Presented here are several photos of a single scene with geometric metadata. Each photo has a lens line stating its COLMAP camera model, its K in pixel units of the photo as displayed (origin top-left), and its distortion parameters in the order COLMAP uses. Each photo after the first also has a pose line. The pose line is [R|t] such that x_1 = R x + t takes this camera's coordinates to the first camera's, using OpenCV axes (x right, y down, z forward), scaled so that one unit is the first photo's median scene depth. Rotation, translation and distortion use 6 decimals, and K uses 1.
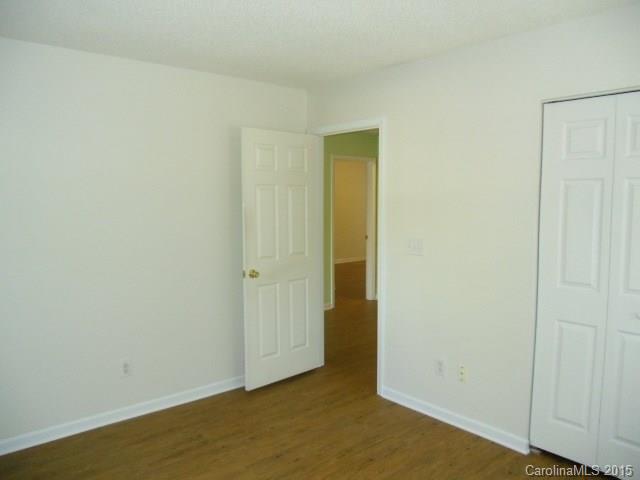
lens RADIAL K [[486.9, 0, 320.0], [0, 486.9, 240.0], [0, 0, 1]] dist [-0.034859, -0.001234]
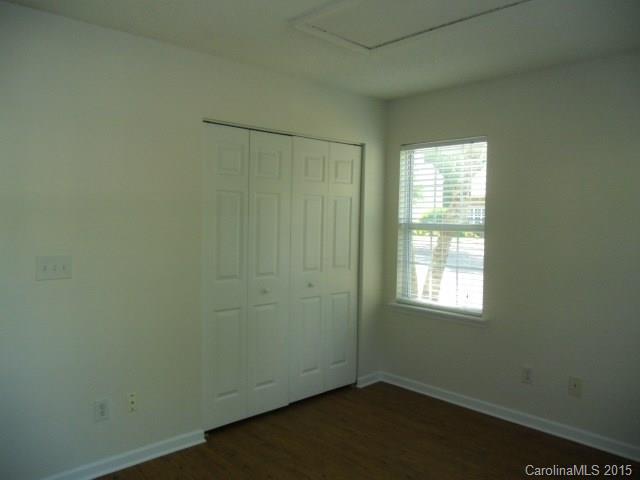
lens RADIAL K [[486.9, 0, 320.0], [0, 486.9, 240.0], [0, 0, 1]] dist [-0.034859, -0.001234]
pose [[-0.020089, -0.048541, 0.998619, -0.673660], [0.068662, 0.996396, 0.049814, -0.045949], [-0.997438, 0.069568, -0.016684, 0.764997]]
